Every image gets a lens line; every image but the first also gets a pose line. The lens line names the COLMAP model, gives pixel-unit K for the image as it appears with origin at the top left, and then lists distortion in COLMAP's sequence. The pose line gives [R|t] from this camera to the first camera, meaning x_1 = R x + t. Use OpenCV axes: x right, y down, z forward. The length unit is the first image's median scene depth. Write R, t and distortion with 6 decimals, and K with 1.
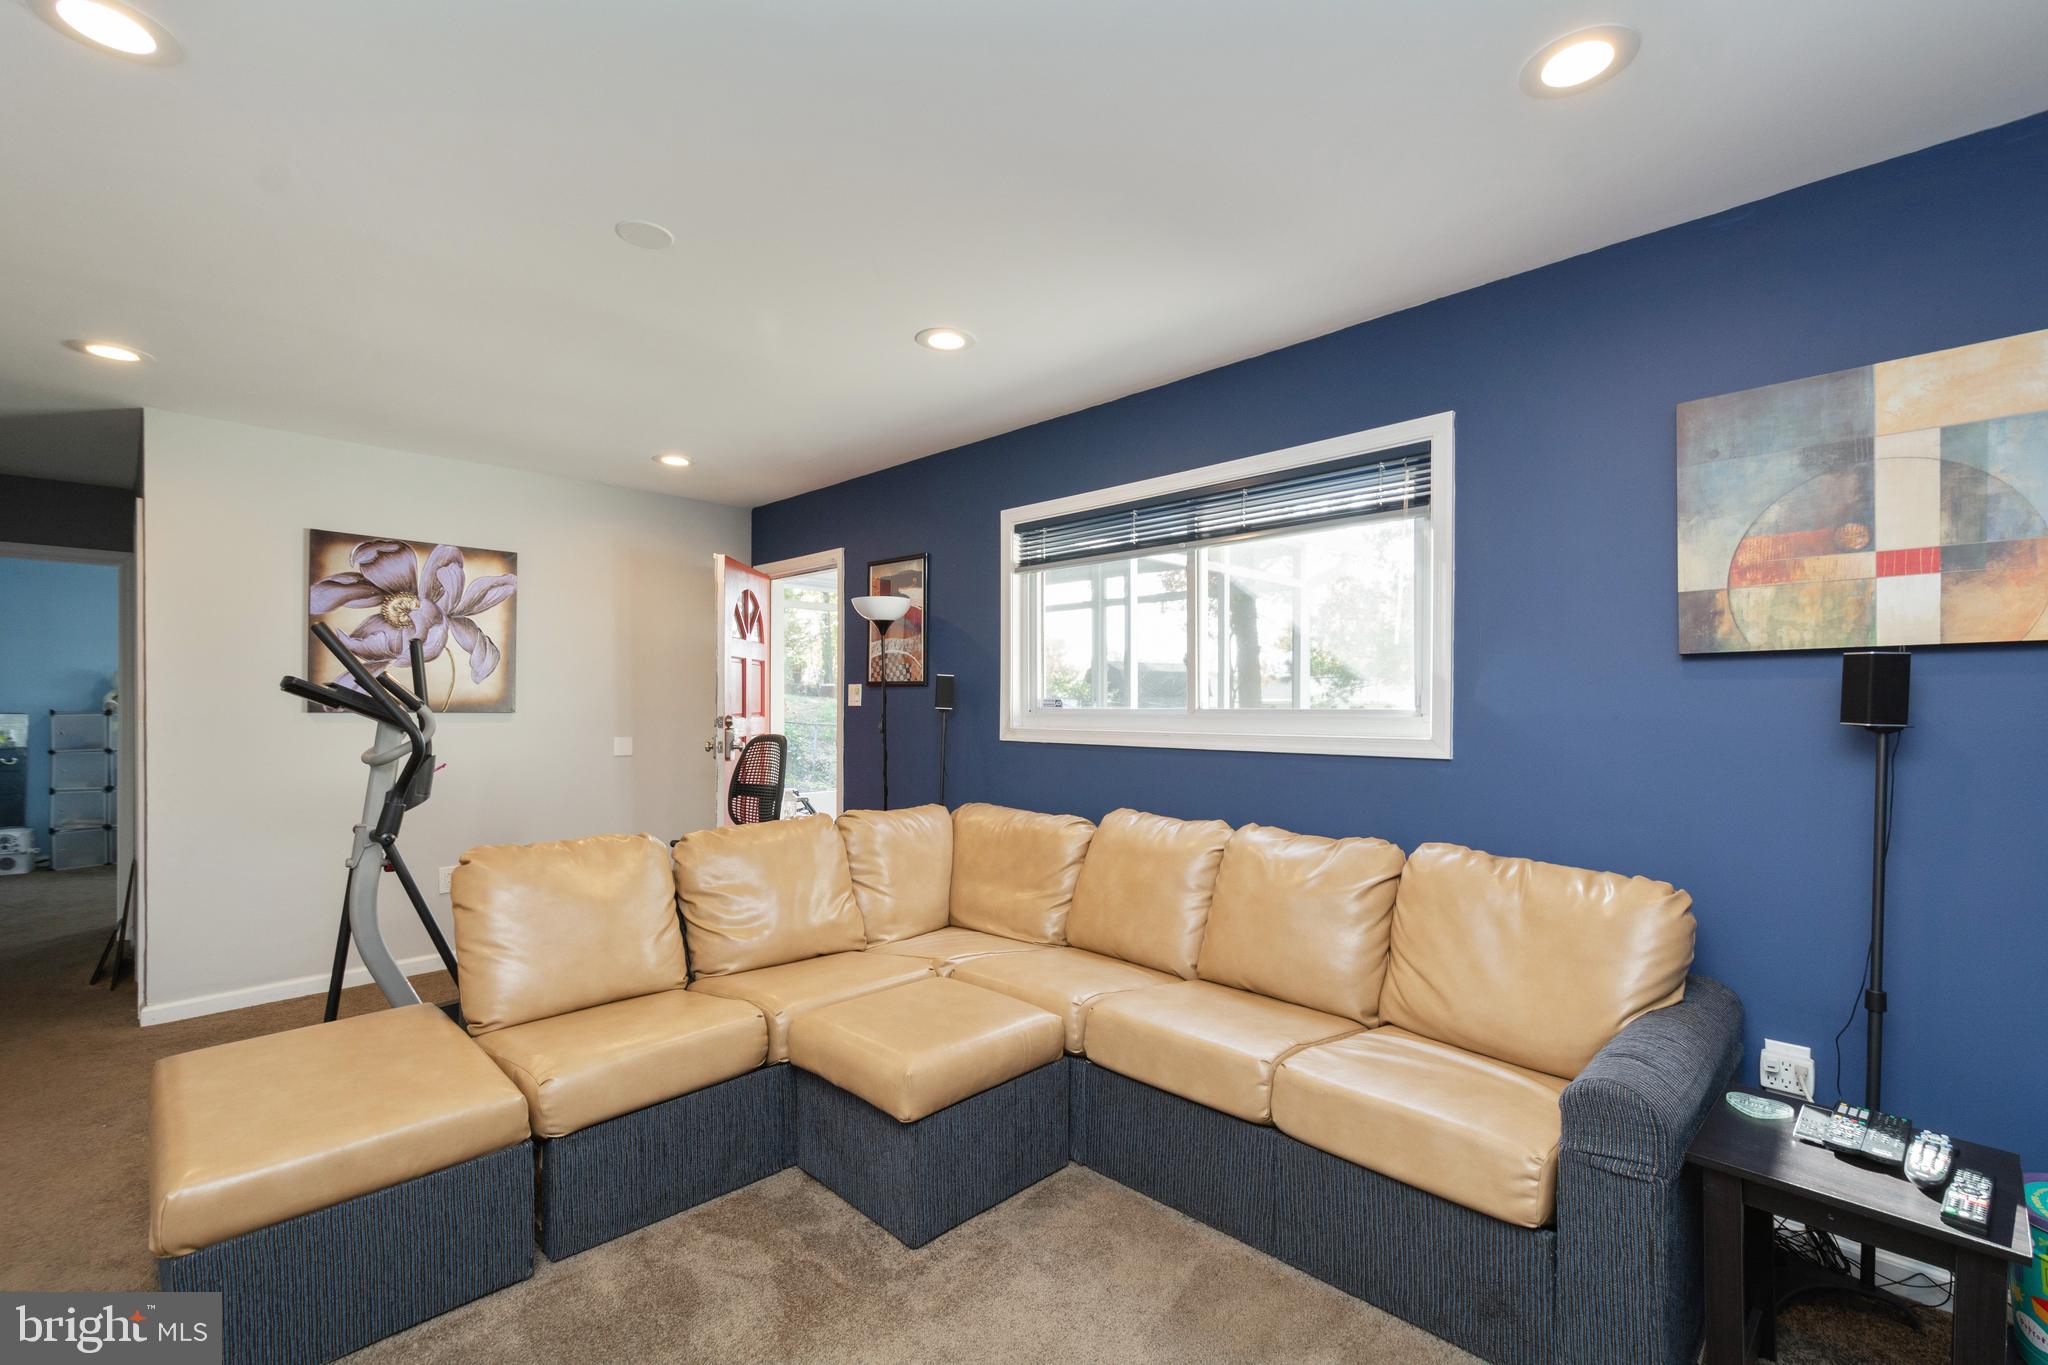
lens RADIAL K [[898.6, 0, 1042.1], [0, 898.6, 688.7], [0, 0, 1]] dist [0.006062, 0.000248]
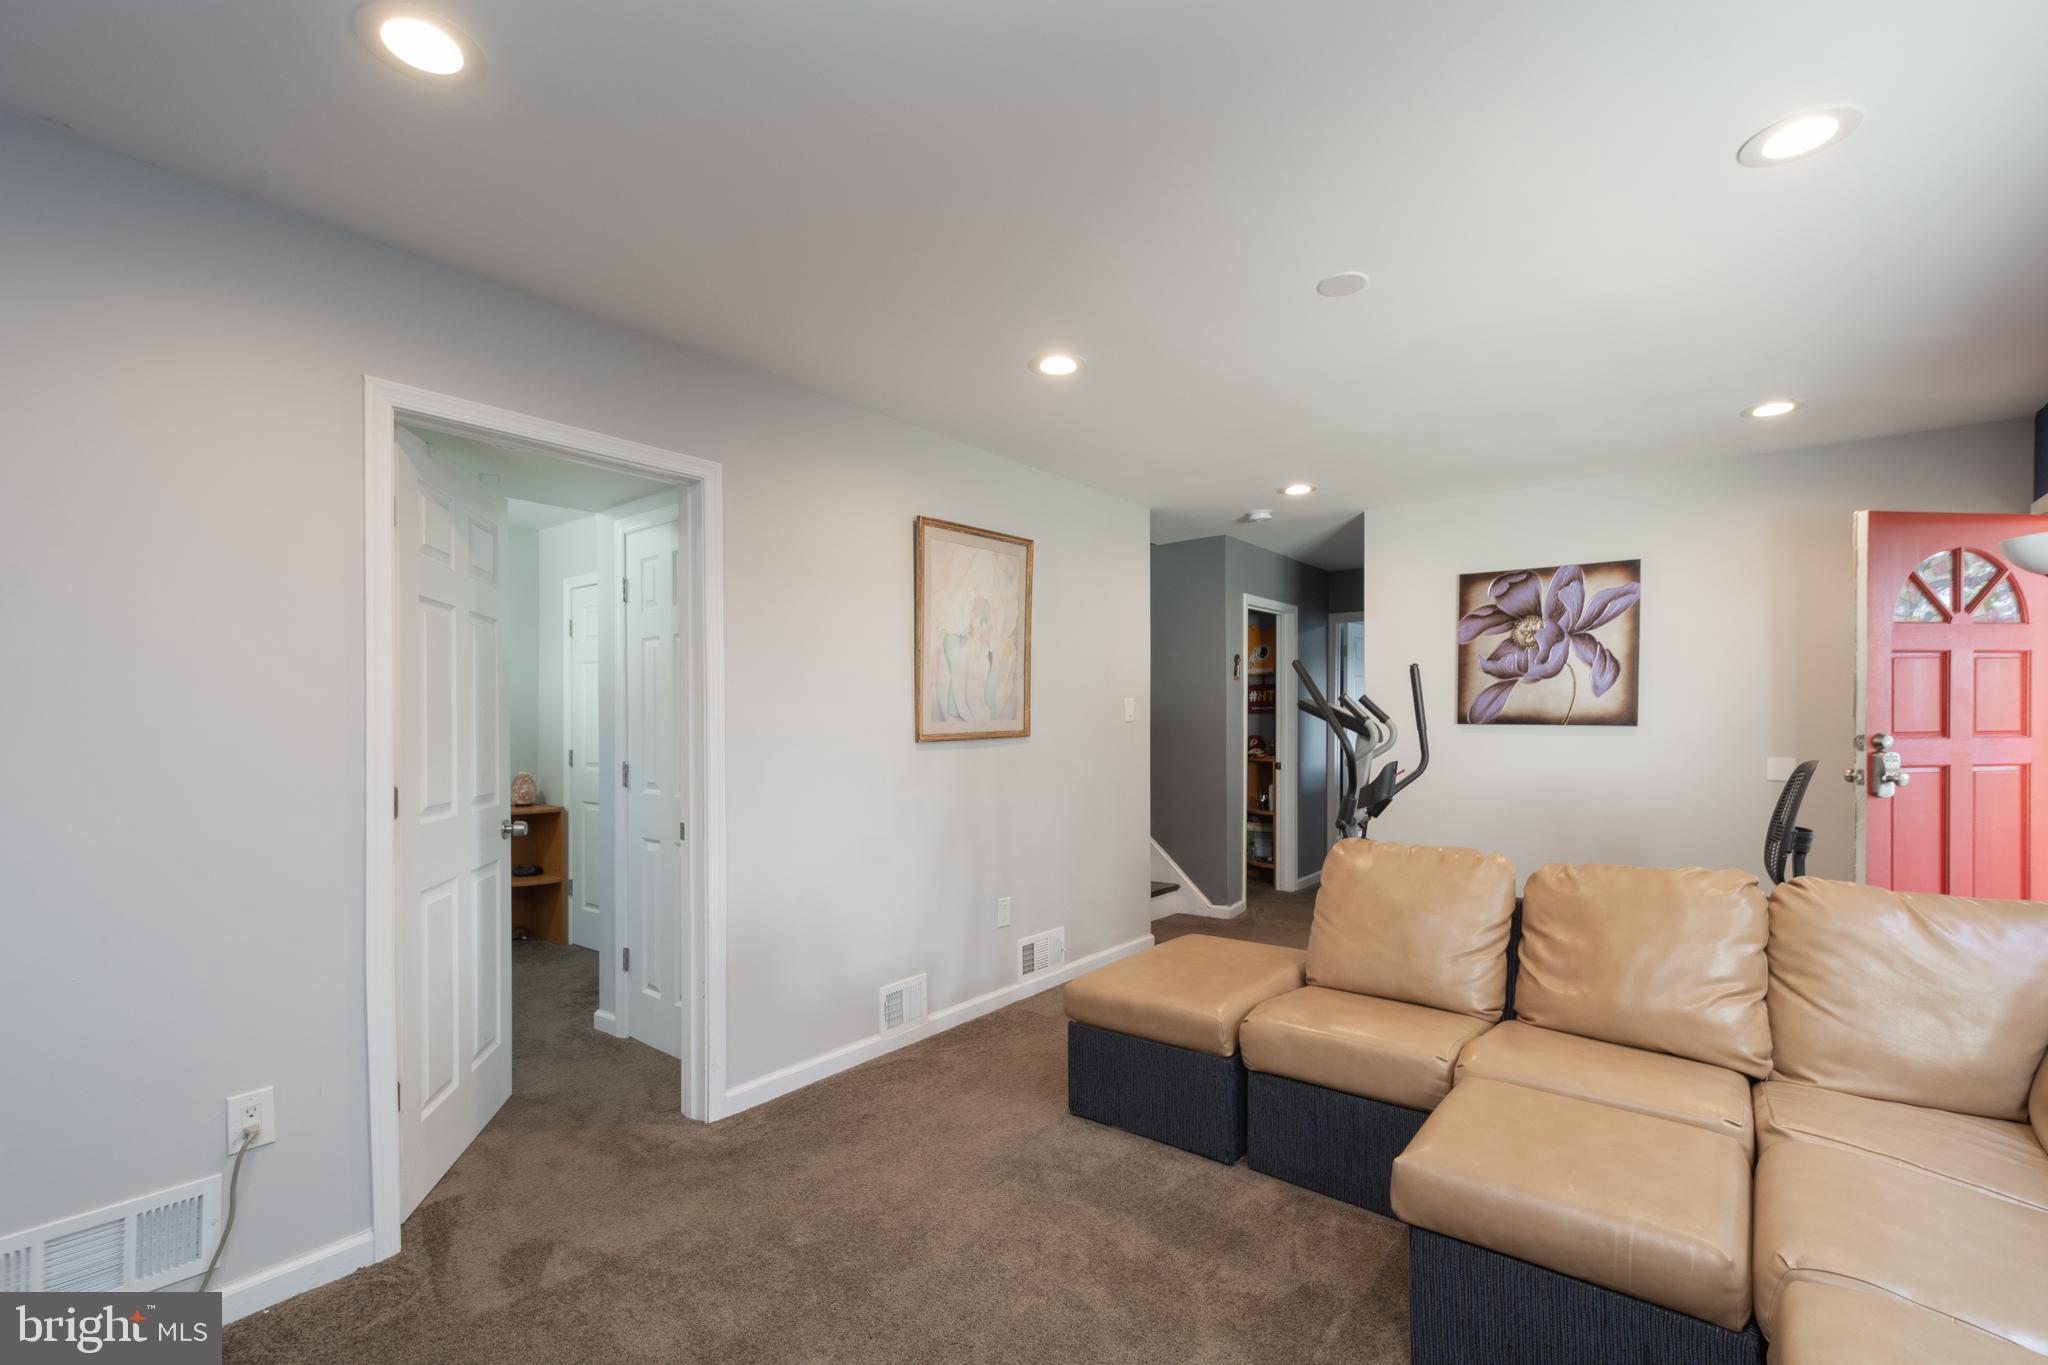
lens RADIAL K [[898.6, 0, 1042.1], [0, 898.6, 688.7], [0, 0, 1]] dist [0.006062, 0.000248]
pose [[0.091645, -0.031124, -0.995305, 0.337877], [0.015965, 0.999429, -0.029783, 0.005376], [0.995664, -0.013161, 0.092090, 0.304815]]
